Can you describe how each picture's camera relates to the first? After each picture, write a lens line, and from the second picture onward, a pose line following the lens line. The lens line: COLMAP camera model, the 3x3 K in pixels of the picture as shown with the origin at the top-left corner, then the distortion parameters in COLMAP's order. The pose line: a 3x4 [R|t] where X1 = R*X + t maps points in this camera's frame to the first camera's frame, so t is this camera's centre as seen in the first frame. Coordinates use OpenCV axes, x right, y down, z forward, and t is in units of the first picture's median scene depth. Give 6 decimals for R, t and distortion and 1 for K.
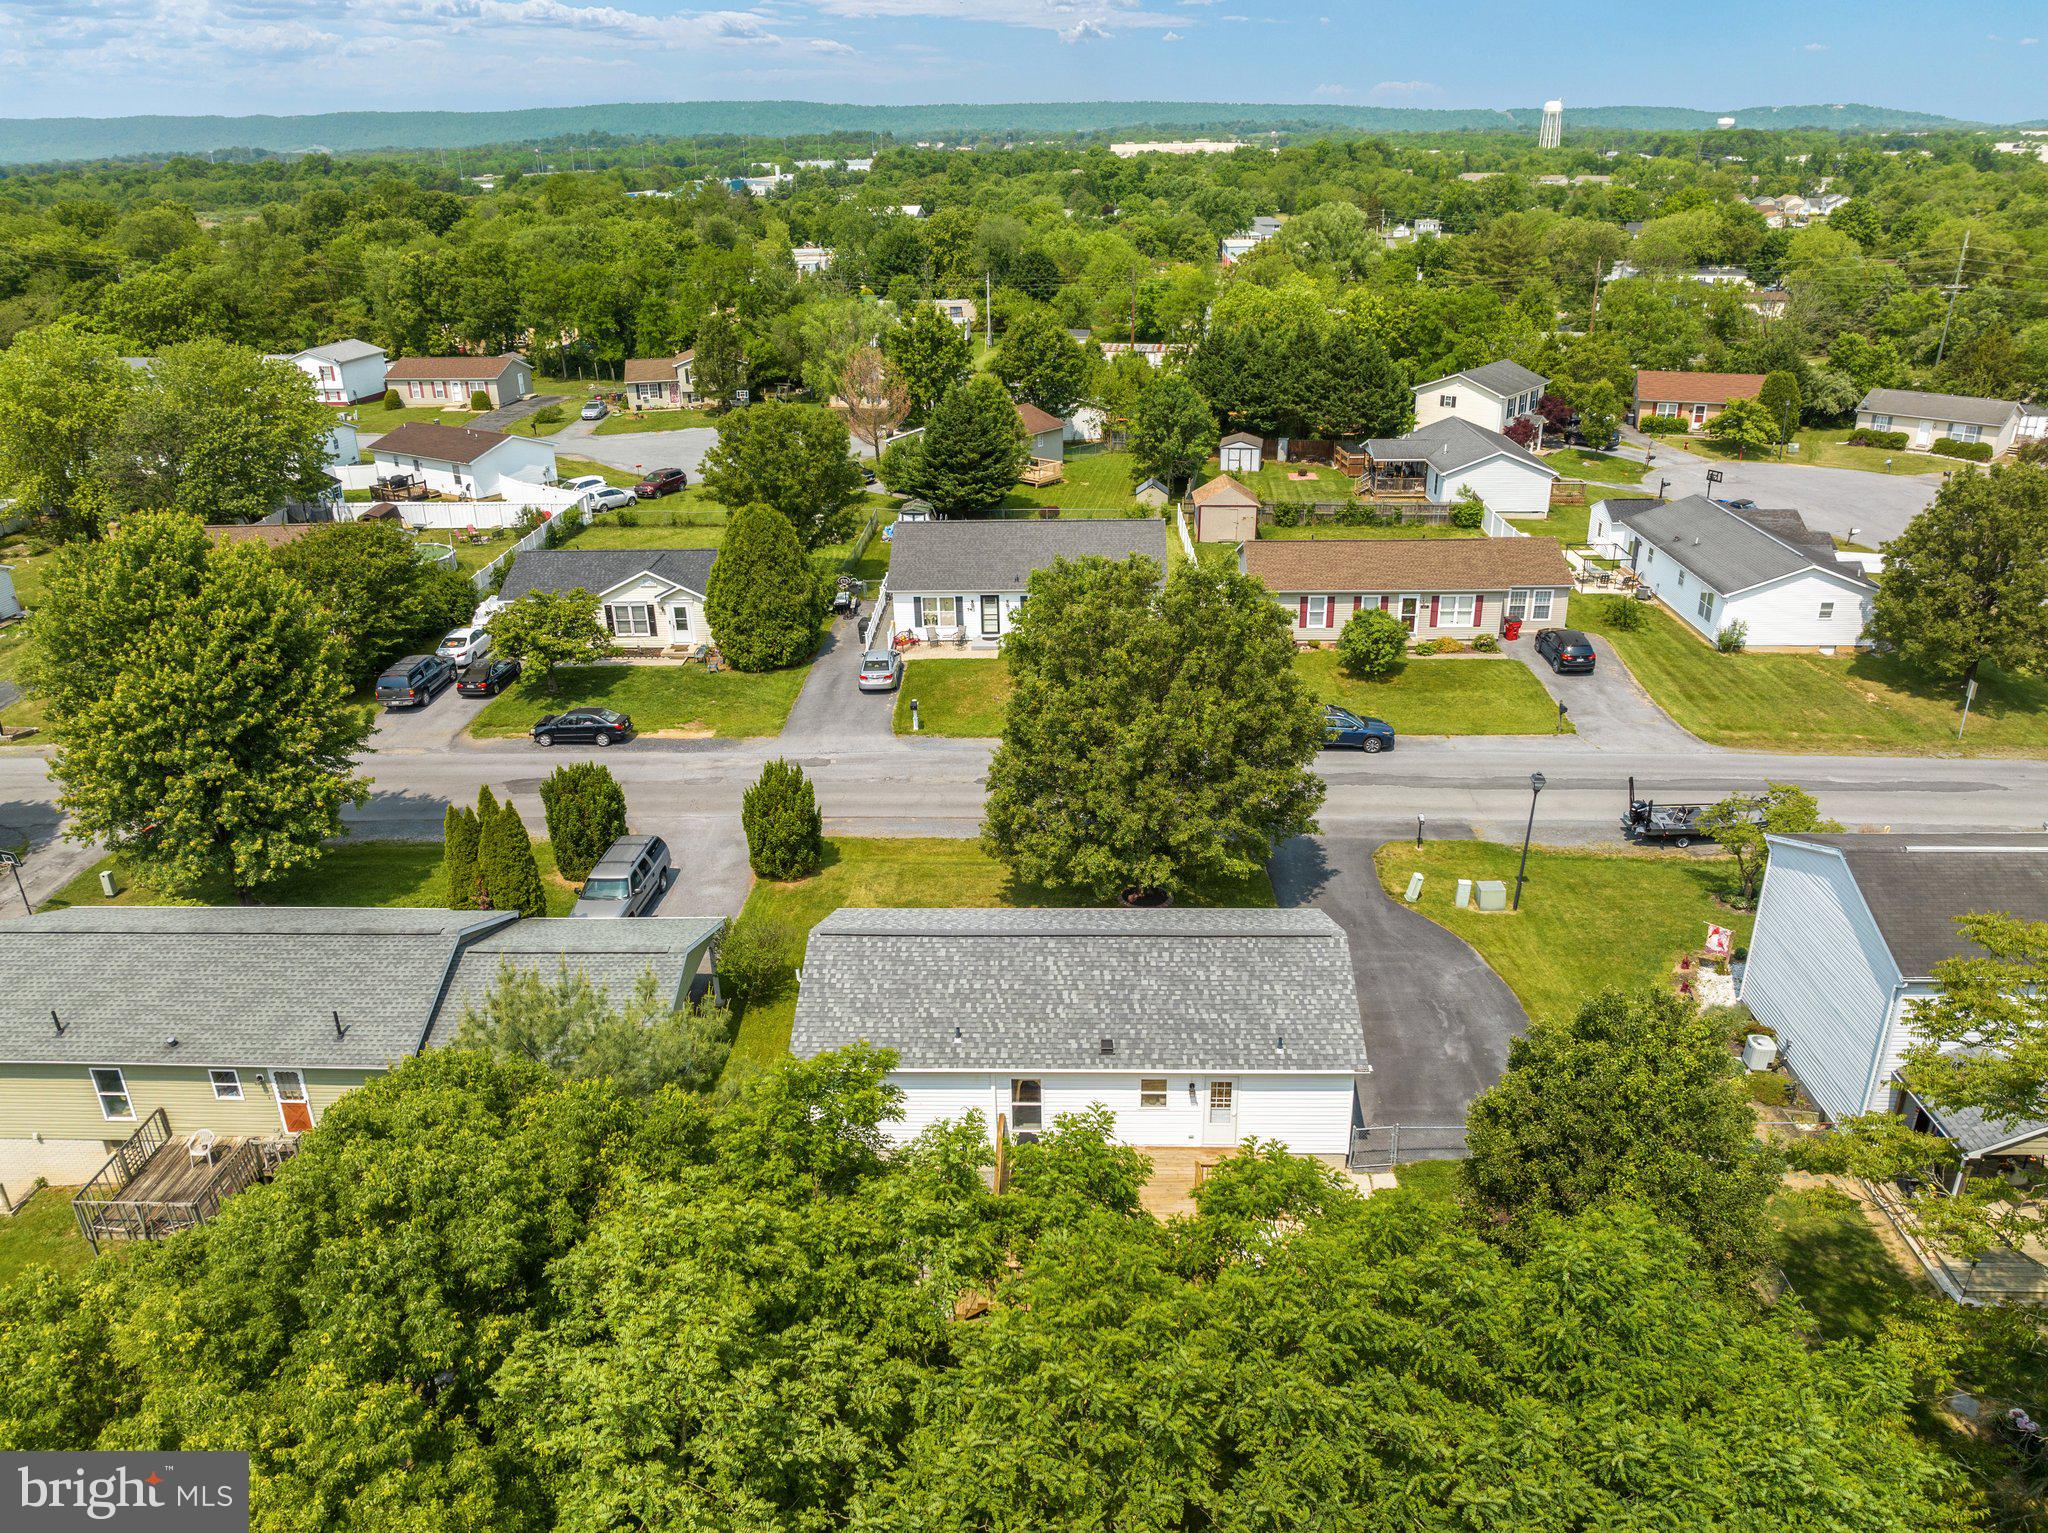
lens RADIAL K [[1451.5, 0, 1025.1], [0, 1451.5, 738.8], [0, 0, 1]] dist [-0.051079, 0.003649]
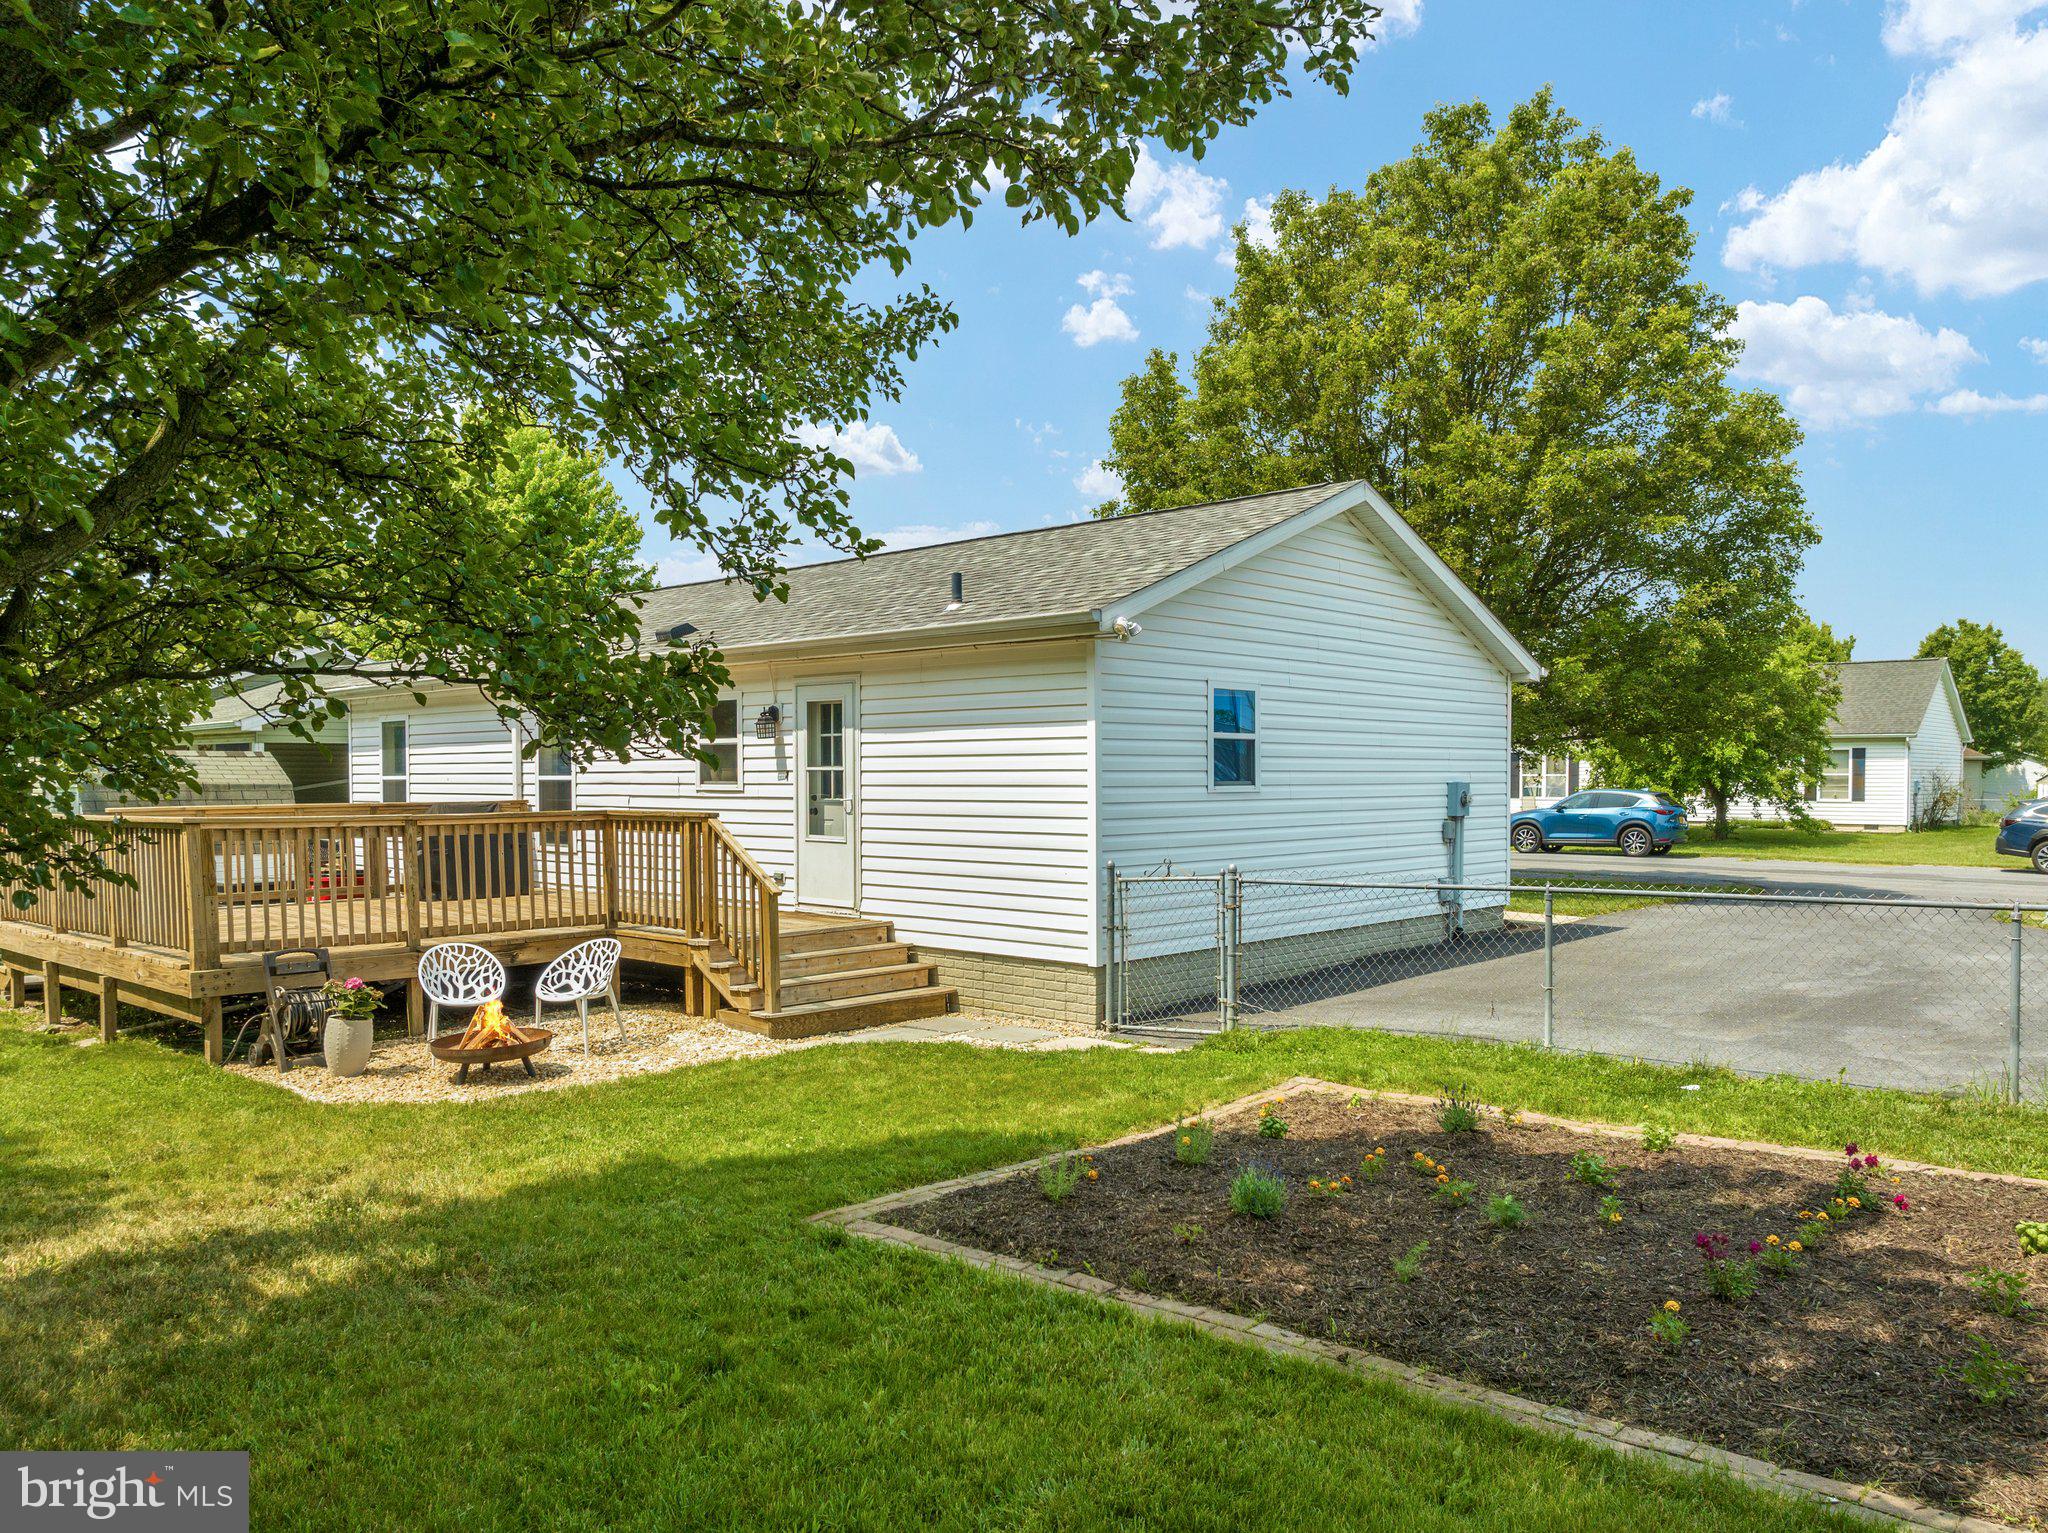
lens RADIAL K [[1505.9, 0, 1024.0], [0, 1505.9, 766.5], [0, 0, 1]] dist [-0.035547, -0.001332]
pose [[0.760384, 0.004841, -0.649455, 0.155923], [-0.251356, 0.924241, -0.287399, 0.128305], [0.598862, 0.381778, 0.703996, 0.278150]]
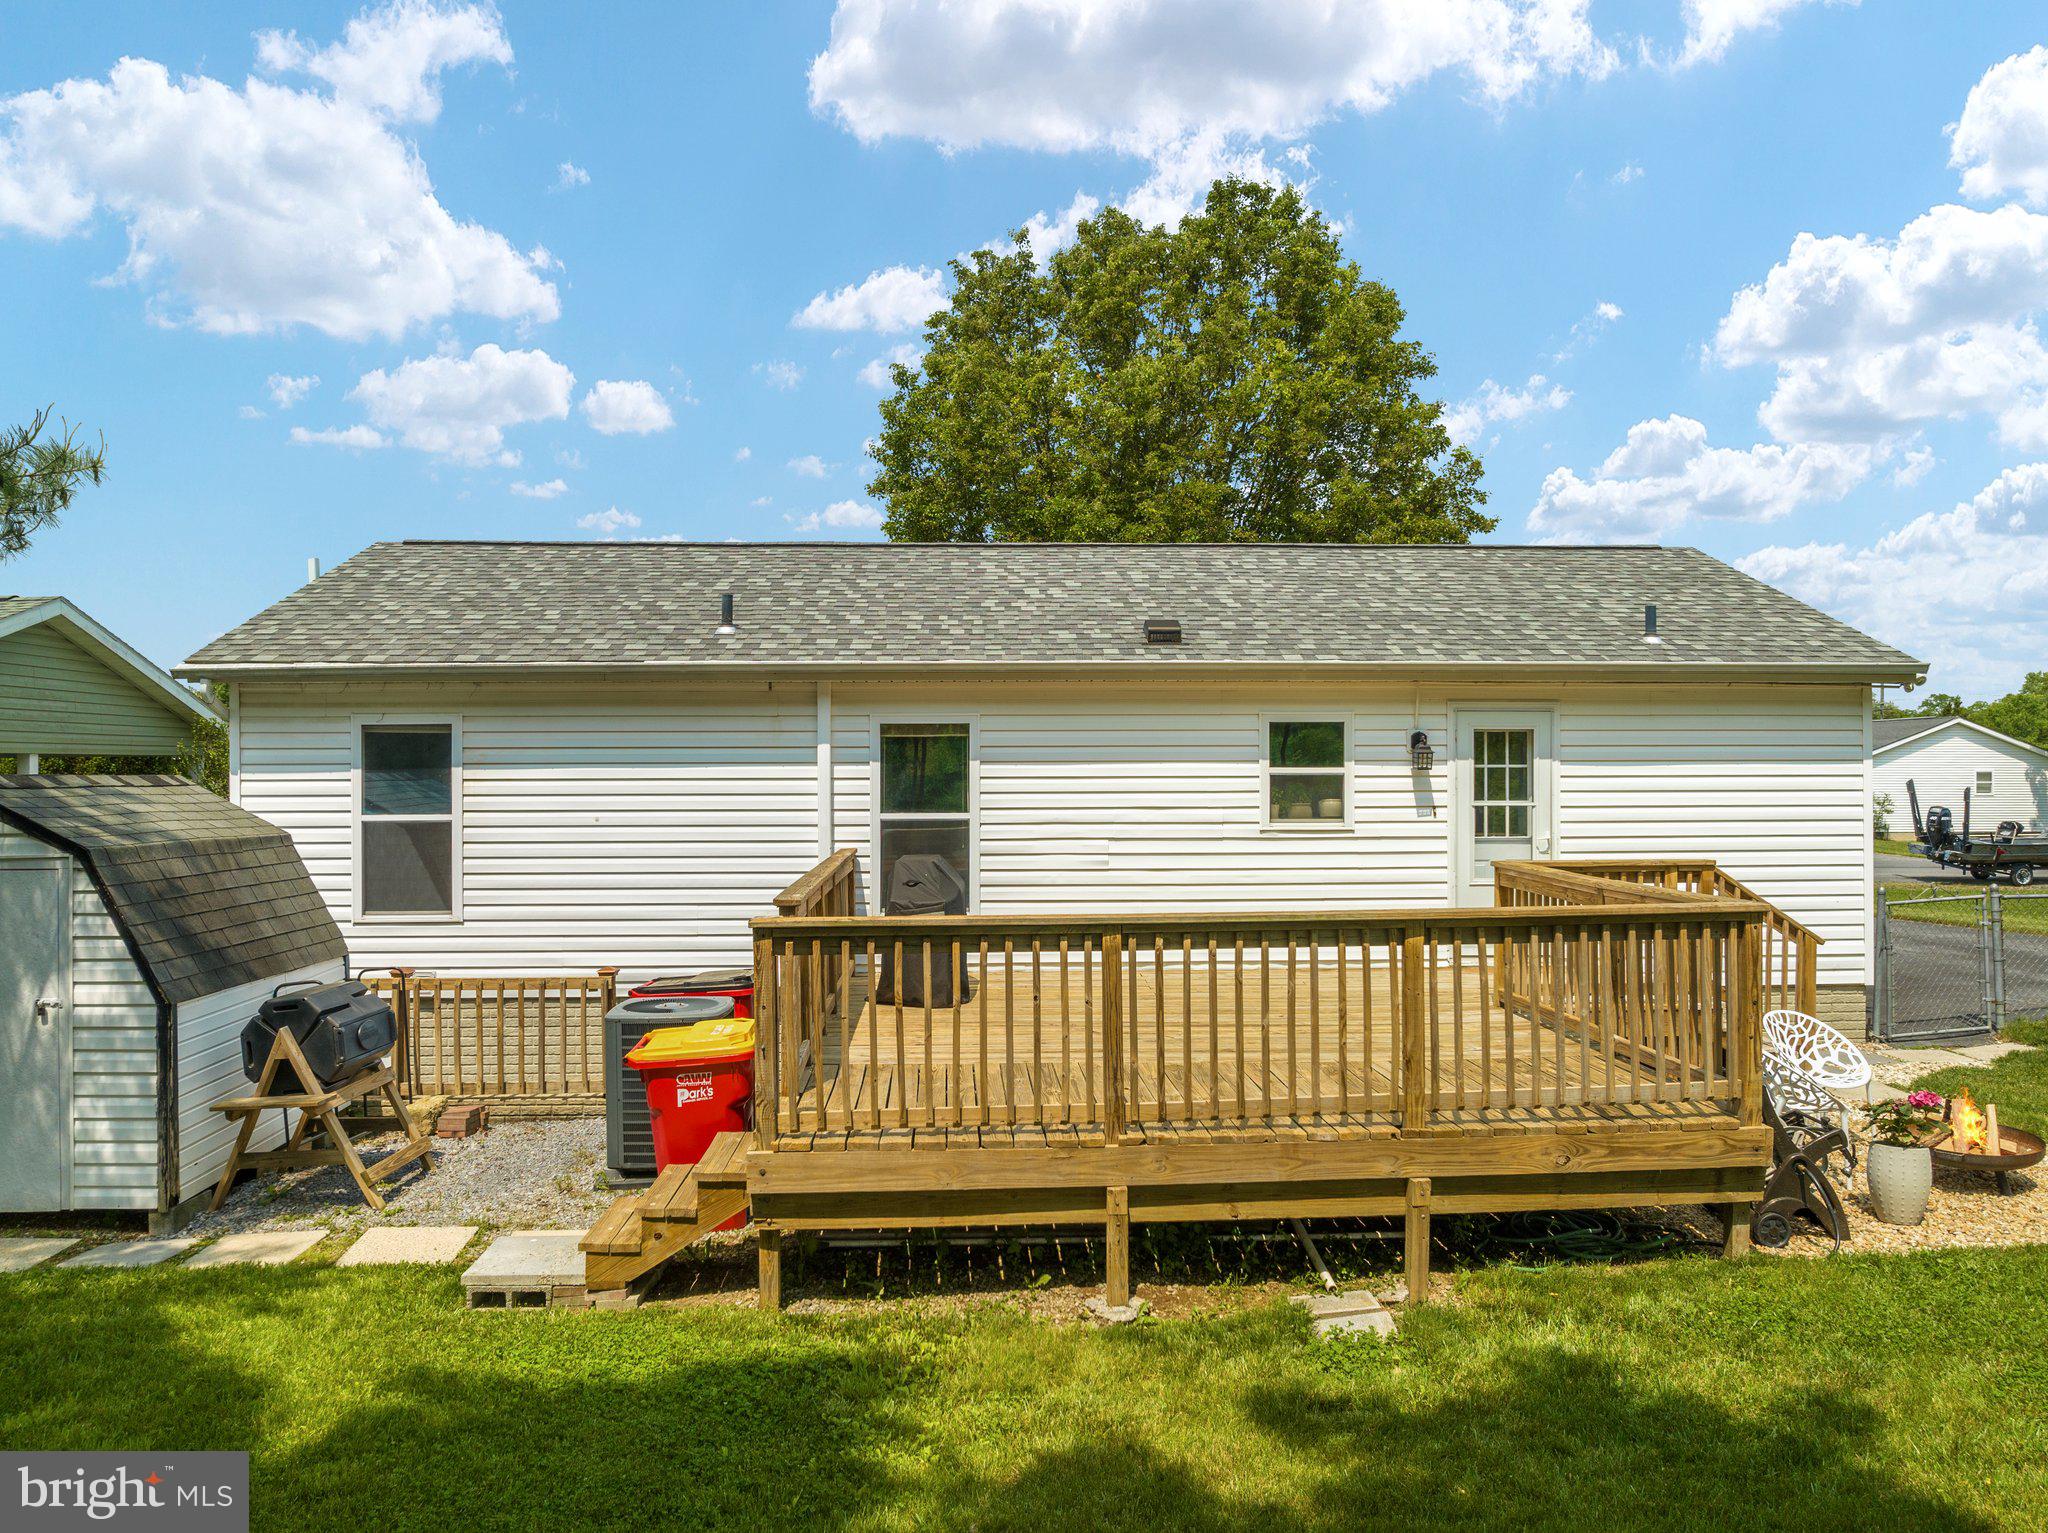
lens RADIAL K [[1472.1, 0, 1024.0], [0, 1472.1, 766.5], [0, 0, 1]] dist [-0.029892, 0.001491]
pose [[0.996646, 0.008018, 0.081445, -0.001303], [0.023726, 0.924139, -0.381318, 0.136182], [-0.078324, 0.381971, 0.920849, 0.253809]]
